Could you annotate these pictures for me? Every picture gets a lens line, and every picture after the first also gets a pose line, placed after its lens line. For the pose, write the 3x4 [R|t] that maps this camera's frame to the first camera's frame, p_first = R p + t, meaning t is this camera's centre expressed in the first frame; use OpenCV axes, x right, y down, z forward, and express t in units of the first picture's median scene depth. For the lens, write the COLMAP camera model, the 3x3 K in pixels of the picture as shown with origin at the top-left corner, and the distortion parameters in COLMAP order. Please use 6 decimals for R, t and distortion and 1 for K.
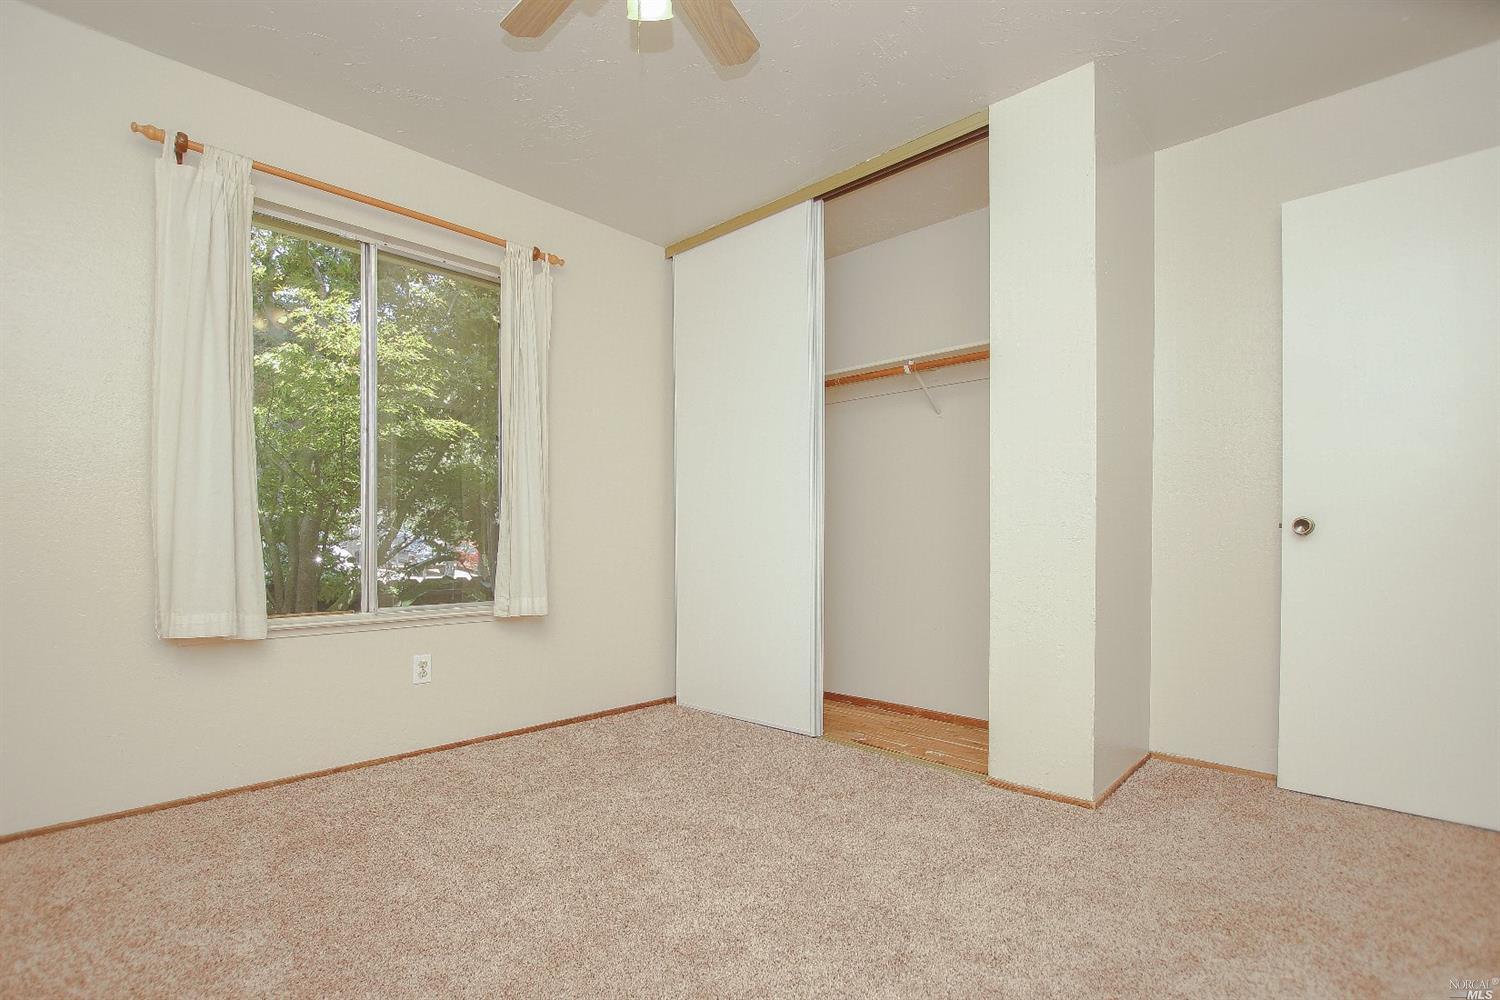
lens RADIAL K [[696.8, 0, 745.3], [0, 696.8, 529.1], [0, 0, 1]] dist [-0.028043, 0.000119]
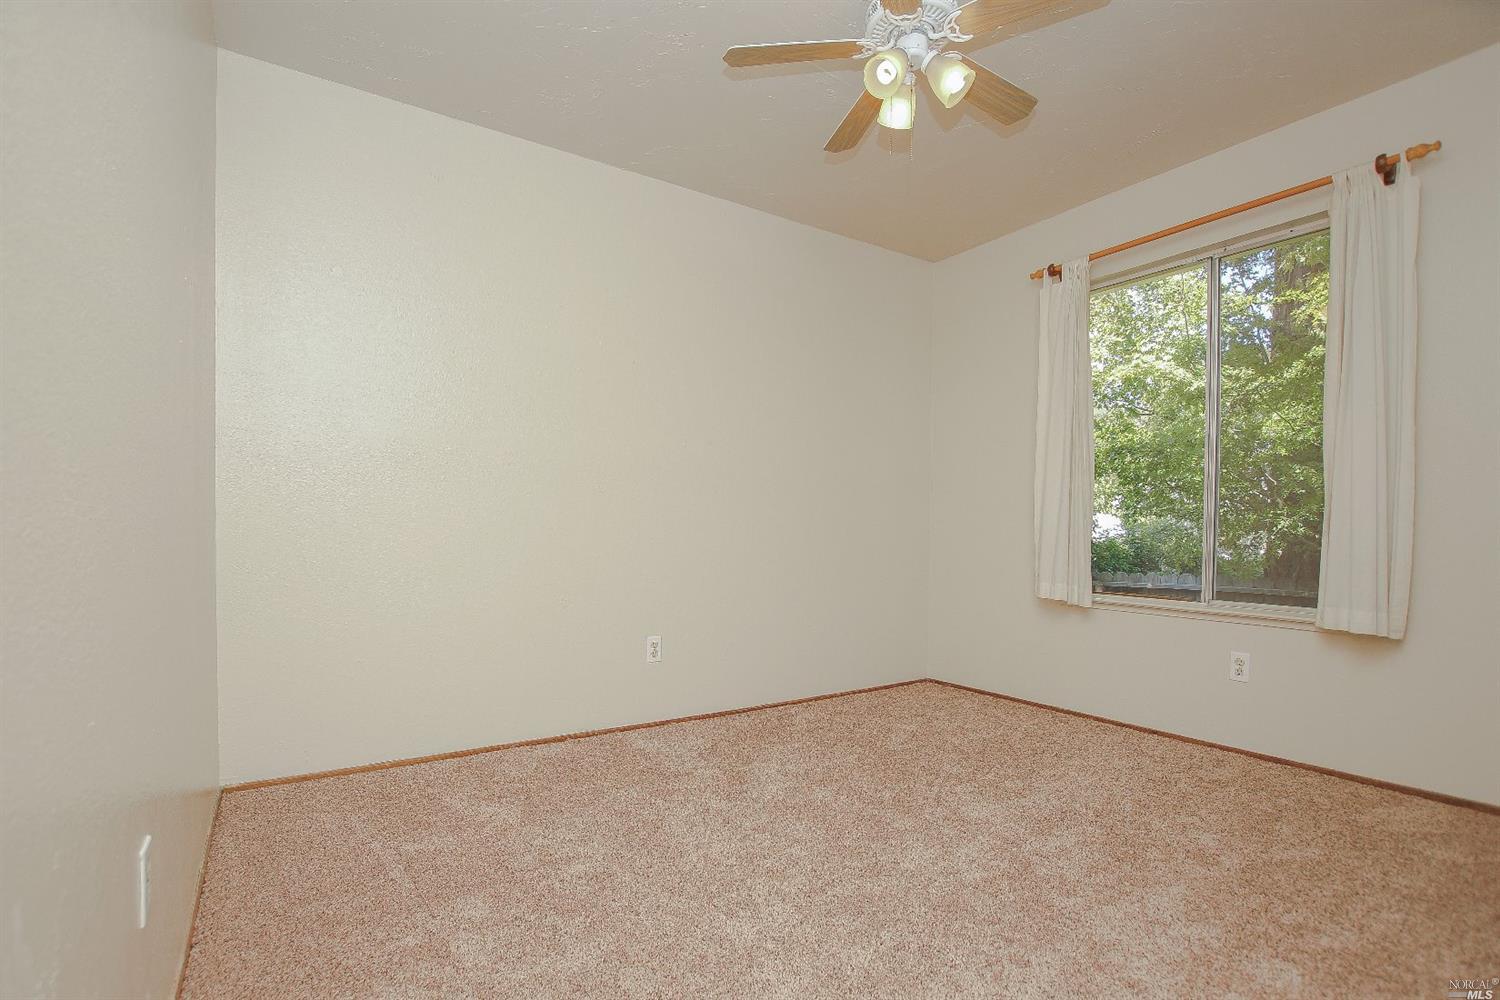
lens RADIAL K [[696.8, 0, 745.3], [0, 696.8, 529.1], [0, 0, 1]] dist [-0.028043, 0.000119]
pose [[-0.218876, -0.001863, -0.975751, 0.644130], [0.006416, 0.999974, -0.003348, 0.004721], [0.975732, -0.006994, -0.218858, 0.529179]]
